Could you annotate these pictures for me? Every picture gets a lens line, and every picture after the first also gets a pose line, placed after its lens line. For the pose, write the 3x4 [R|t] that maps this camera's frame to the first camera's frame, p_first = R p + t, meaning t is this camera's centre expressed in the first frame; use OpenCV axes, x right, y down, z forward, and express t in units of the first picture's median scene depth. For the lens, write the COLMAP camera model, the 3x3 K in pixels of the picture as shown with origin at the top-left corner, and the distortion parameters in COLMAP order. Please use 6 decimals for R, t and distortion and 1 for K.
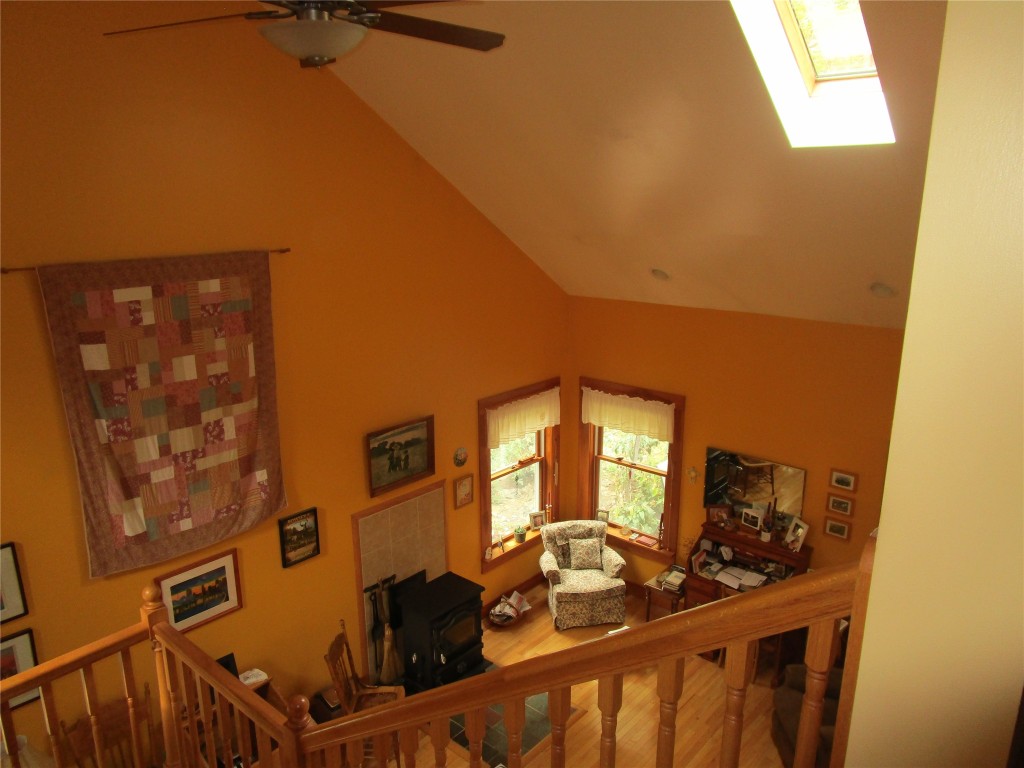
lens RADIAL K [[735.7, 0, 512.0], [0, 735.7, 376.2], [0, 0, 1]] dist [-0.030807, 0.013618]
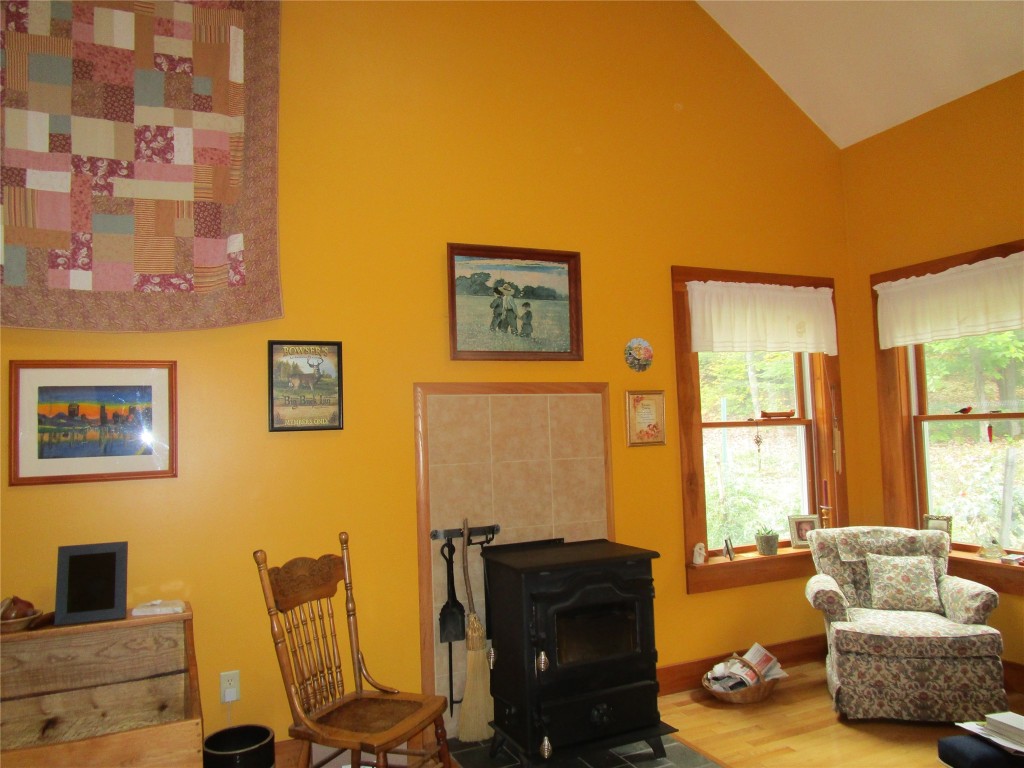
lens RADIAL K [[735.7, 0, 509.0], [0, 735.7, 382.4], [0, 0, 1]] dist [-0.030807, 0.013618]
pose [[0.911895, -0.049382, -0.407442, 0.077944], [-0.068956, 0.960189, -0.270706, 0.322444], [0.404589, 0.274951, 0.872187, 0.505902]]
